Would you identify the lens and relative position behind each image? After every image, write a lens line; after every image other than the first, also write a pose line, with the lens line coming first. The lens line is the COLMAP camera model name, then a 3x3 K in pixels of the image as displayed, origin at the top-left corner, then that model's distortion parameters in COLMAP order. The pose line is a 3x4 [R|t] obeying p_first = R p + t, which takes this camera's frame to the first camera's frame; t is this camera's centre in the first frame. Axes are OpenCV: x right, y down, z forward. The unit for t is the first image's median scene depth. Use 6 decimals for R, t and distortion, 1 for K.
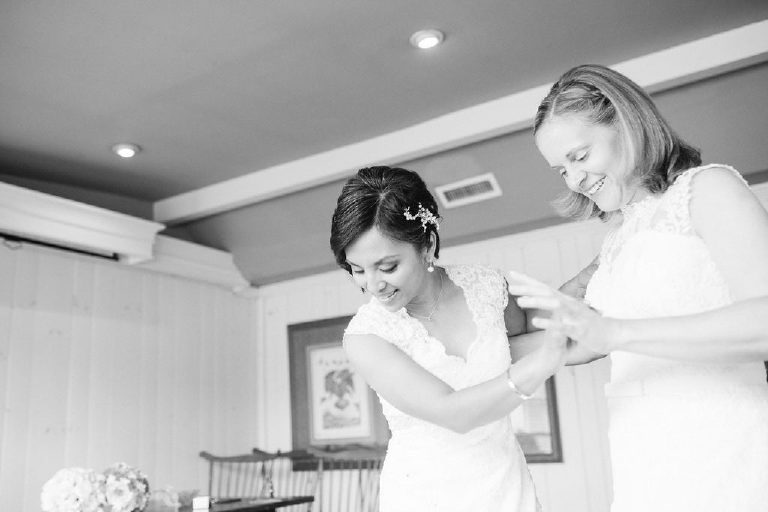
lens RADIAL K [[753.4, 0, 396.1], [0, 753.4, 257.6], [0, 0, 1]] dist [-0.088059, 0.151850]
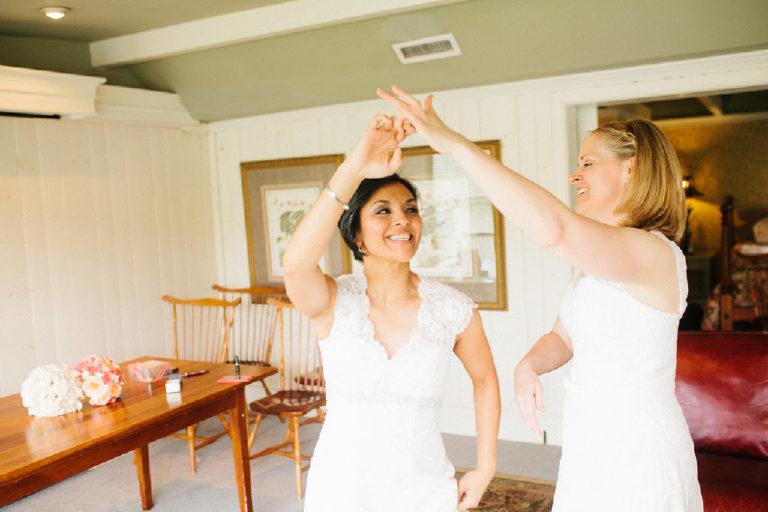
lens RADIAL K [[743.6, 0, 384.0], [0, 743.6, 256.0], [0, 0, 1]] dist [-0.008051, 0.000109]
pose [[0.998489, -0.007095, 0.054488, -0.011300], [-0.010828, 0.946781, 0.321697, -0.141068], [-0.053870, -0.321801, 0.945273, 0.024149]]
